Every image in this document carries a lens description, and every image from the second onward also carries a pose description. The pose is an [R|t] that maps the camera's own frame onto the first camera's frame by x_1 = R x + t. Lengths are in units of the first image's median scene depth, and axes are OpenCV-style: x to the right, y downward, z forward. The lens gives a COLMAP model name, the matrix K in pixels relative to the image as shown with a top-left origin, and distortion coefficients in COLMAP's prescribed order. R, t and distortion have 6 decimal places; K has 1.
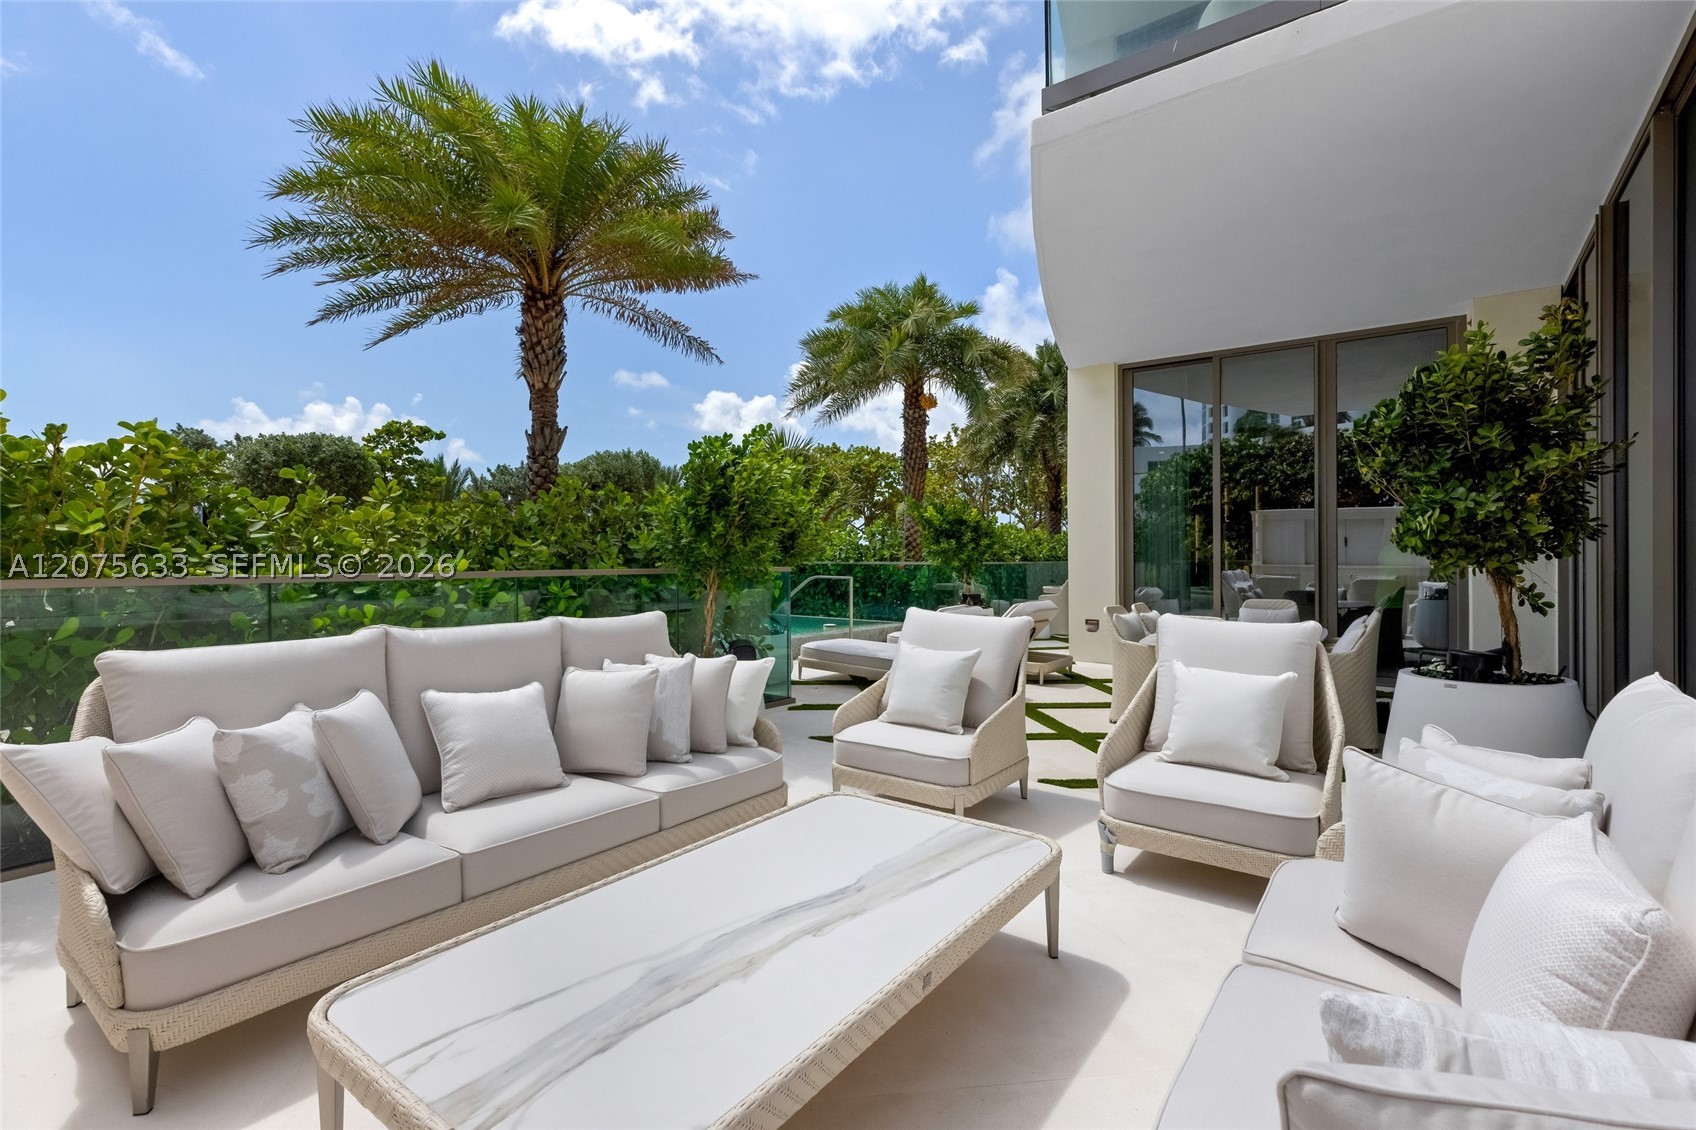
lens RADIAL K [[772.9, 0, 849.8], [0, 772.9, 558.8], [0, 0, 1]] dist [0.004255, 0.000282]
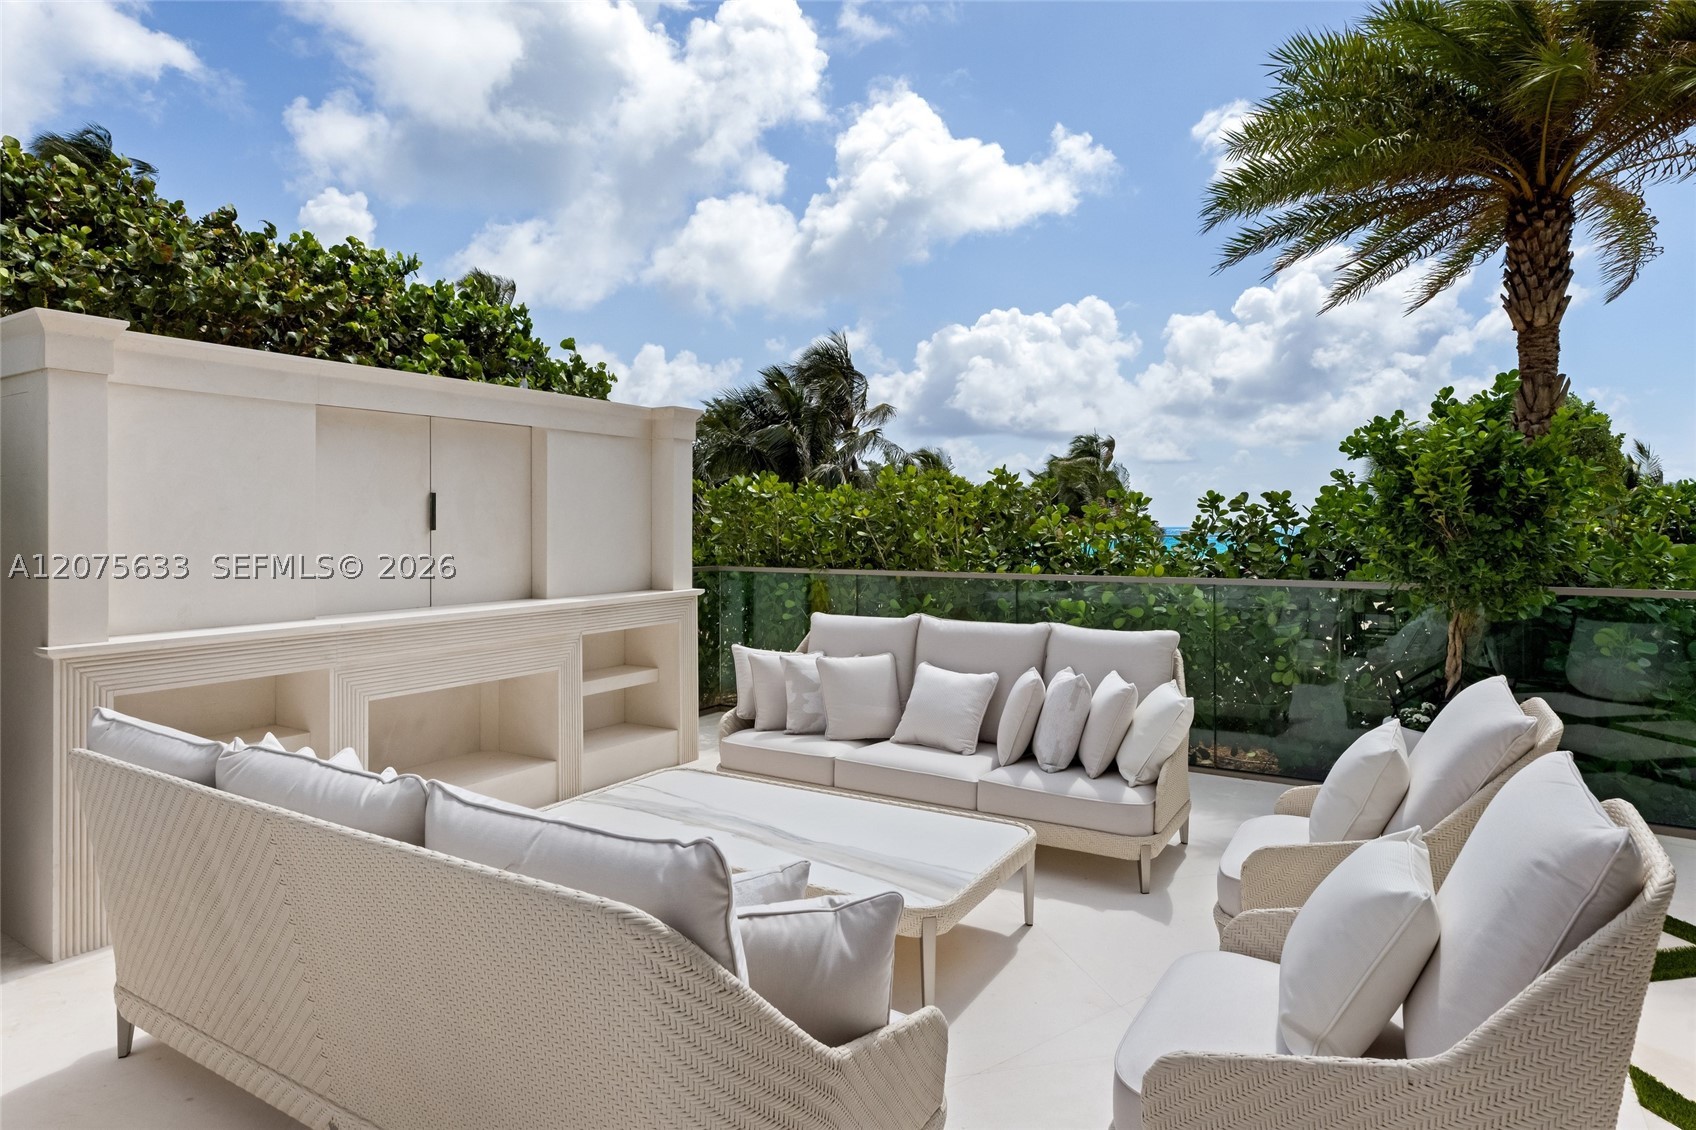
lens RADIAL K [[954.2, 0, 821.8], [0, 954.2, 525.4], [0, 0, 1]] dist [0.005120, 0.001923]
pose [[0.083495, -0.002513, -0.996505, 1.037225], [-0.002092, 0.999994, -0.002697, -0.068033], [0.996506, 0.002310, 0.083489, 0.567725]]
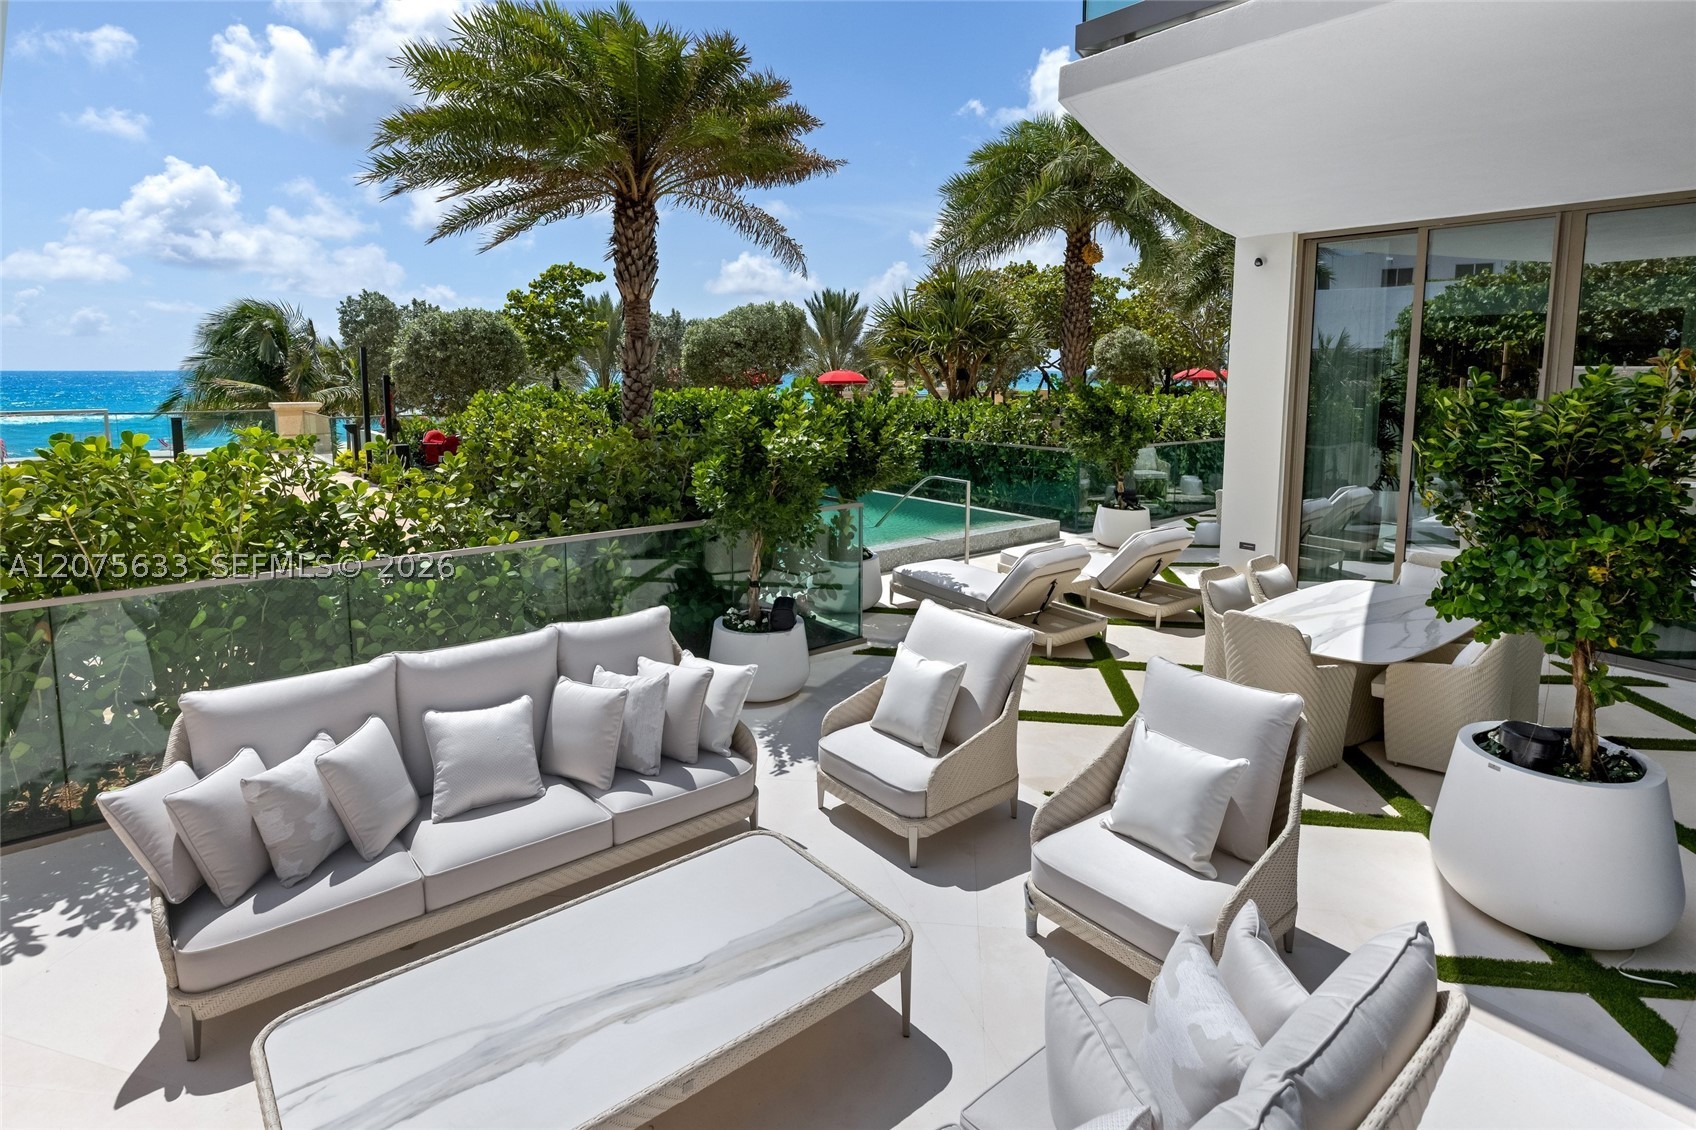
lens RADIAL K [[884.6, 0, 849.0], [0, 884.6, 466.2], [0, 0, 1]] dist [-0.001063, -0.000097]
pose [[0.969571, 0.024105, -0.243619, 0.341216], [0.001298, 0.994620, 0.103581, -0.292135], [0.244805, -0.100745, 0.964324, -0.091158]]
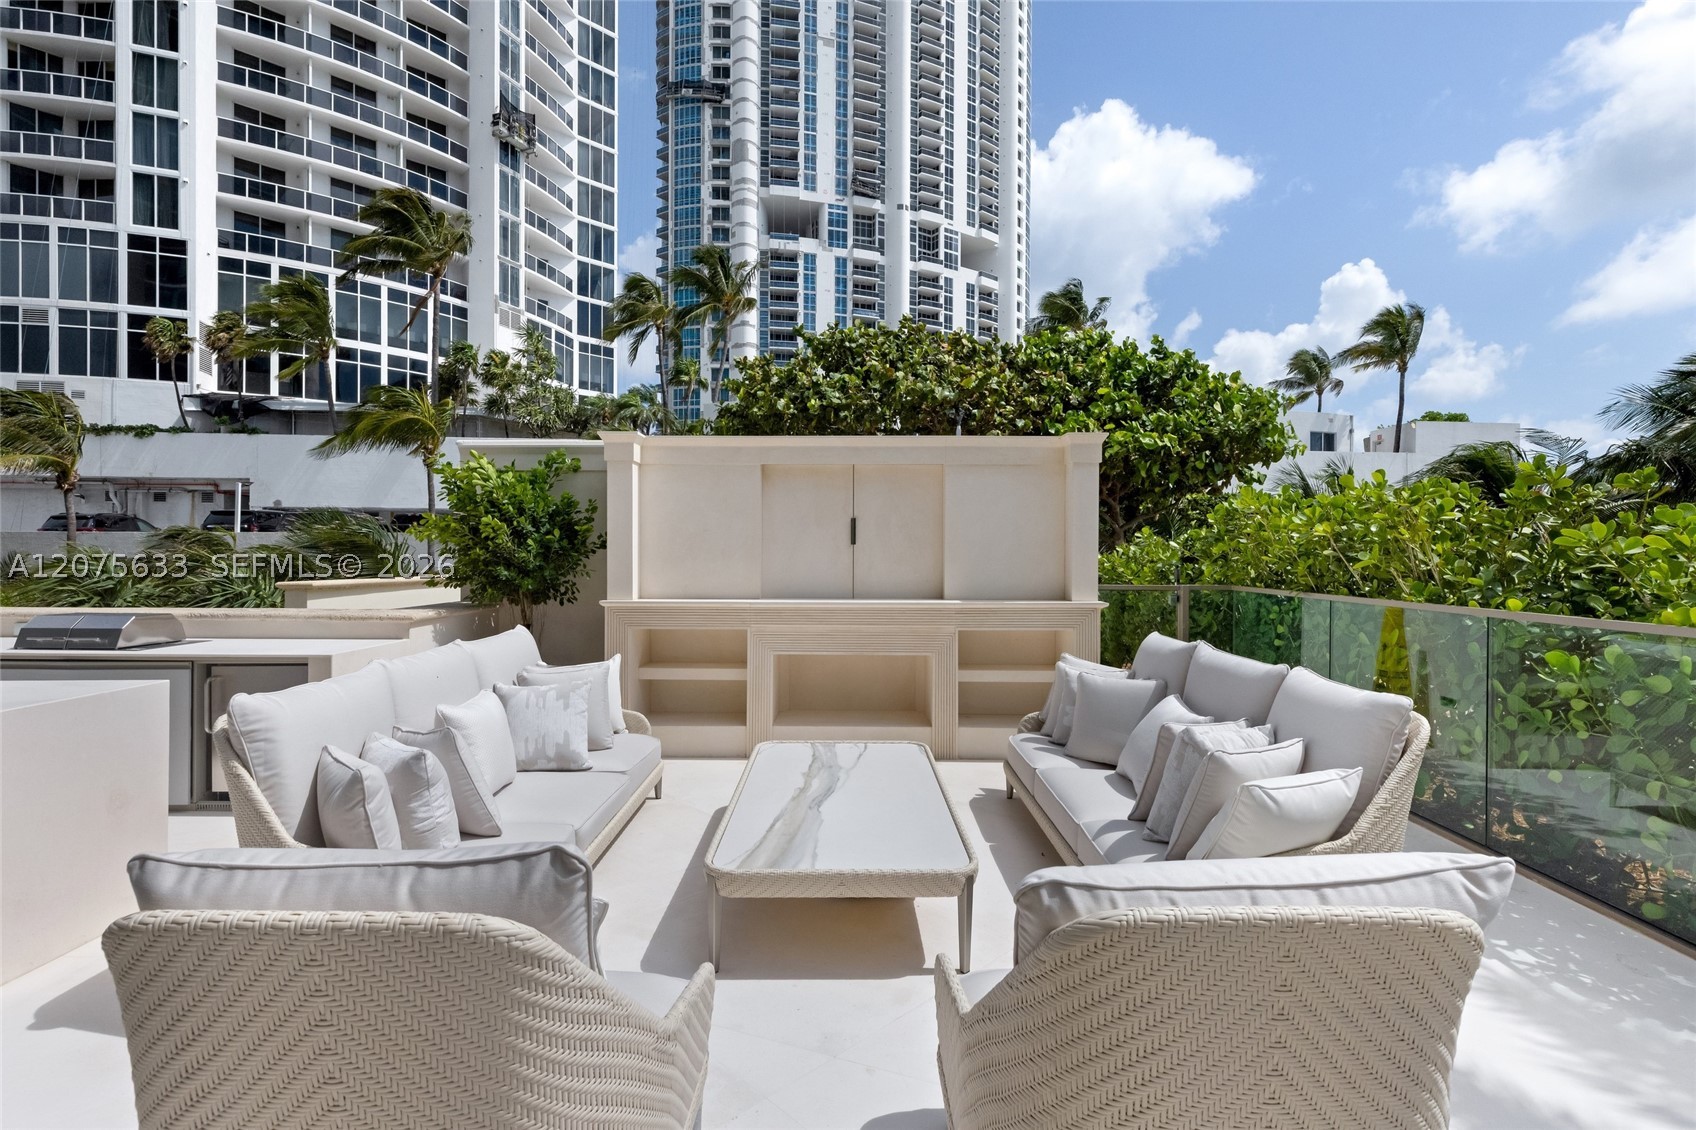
lens RADIAL K [[789.2, 0, 845.2], [0, 789.2, 548.3], [0, 0, 1]] dist [0.009856, -0.000279]
pose [[-0.805669, -0.007399, -0.592320, 0.566916], [-0.009282, 0.999957, 0.000134, -0.055590], [0.592294, 0.005606, -0.805703, 1.463769]]
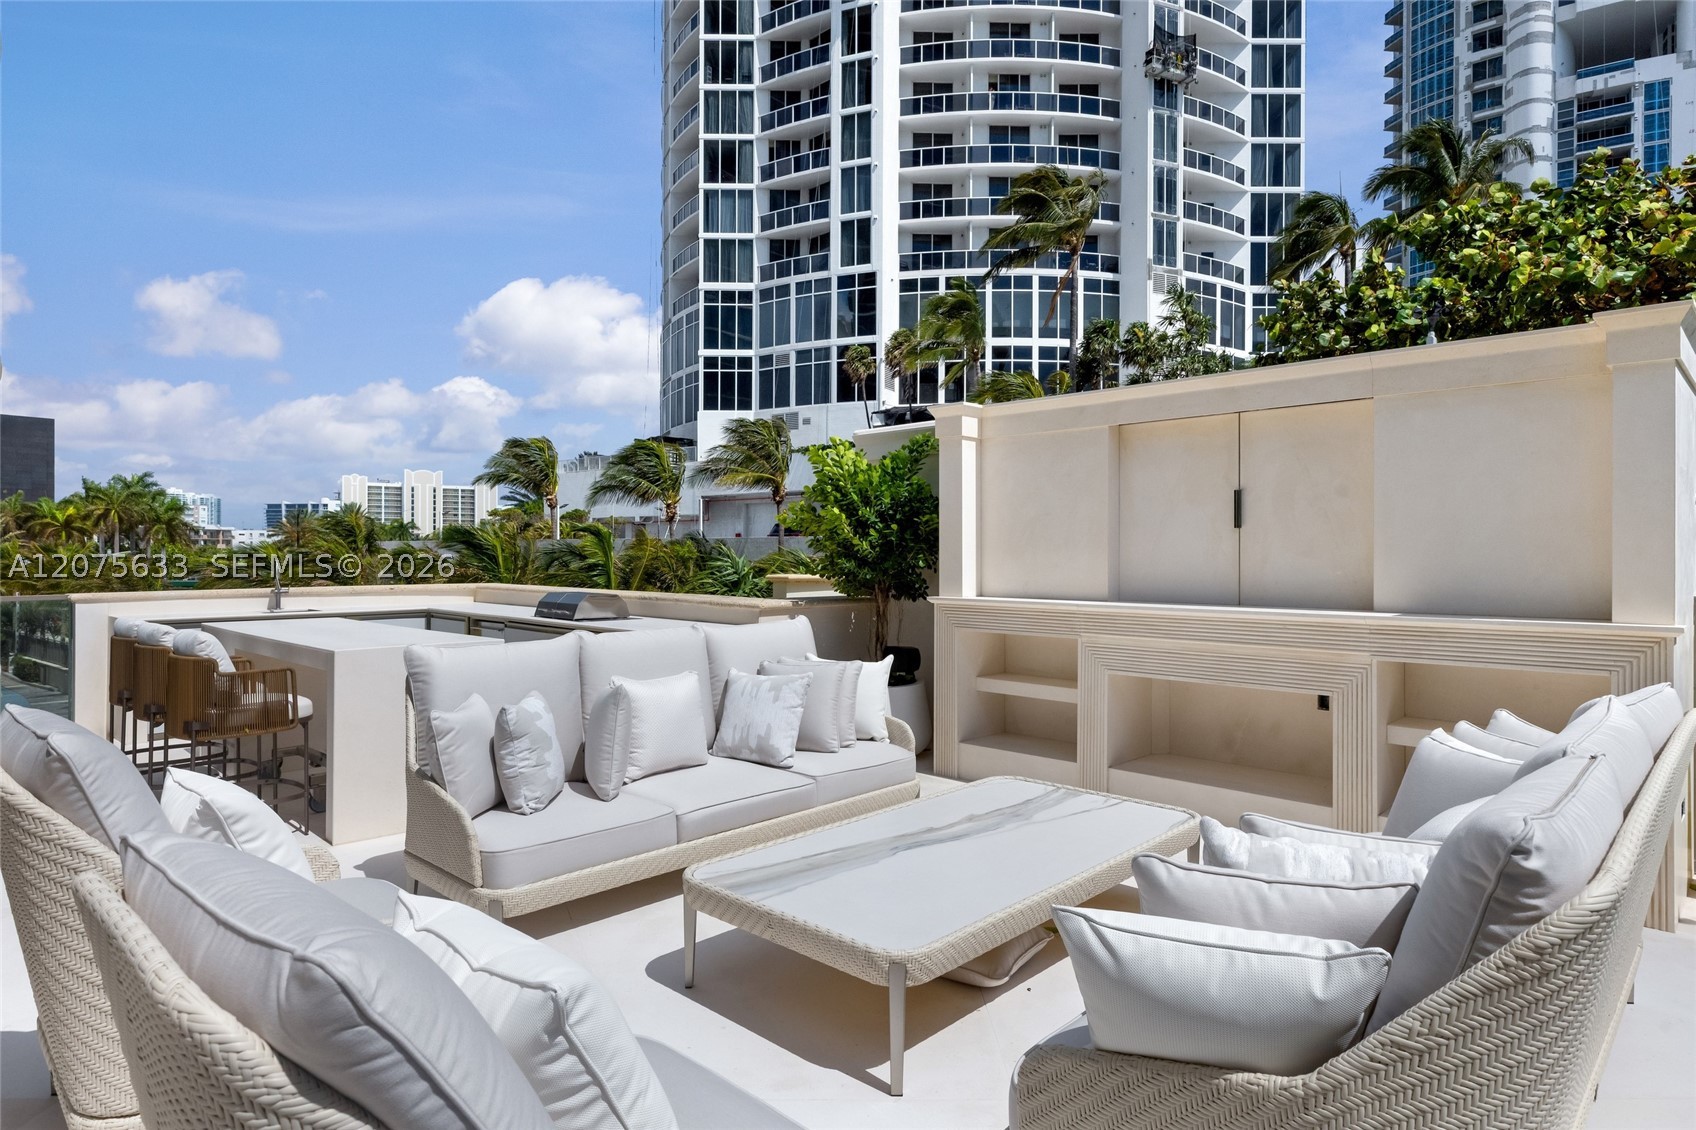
lens RADIAL K [[950.6, 0, 851.5], [0, 950.6, 551.6], [0, 0, 1]] dist [0.002952, 0.003356]
pose [[-0.991747, -0.004247, 0.128142, -0.067940], [-0.003675, 0.999982, 0.004702, -0.033000], [-0.128160, 0.004193, -0.991745, 1.596642]]
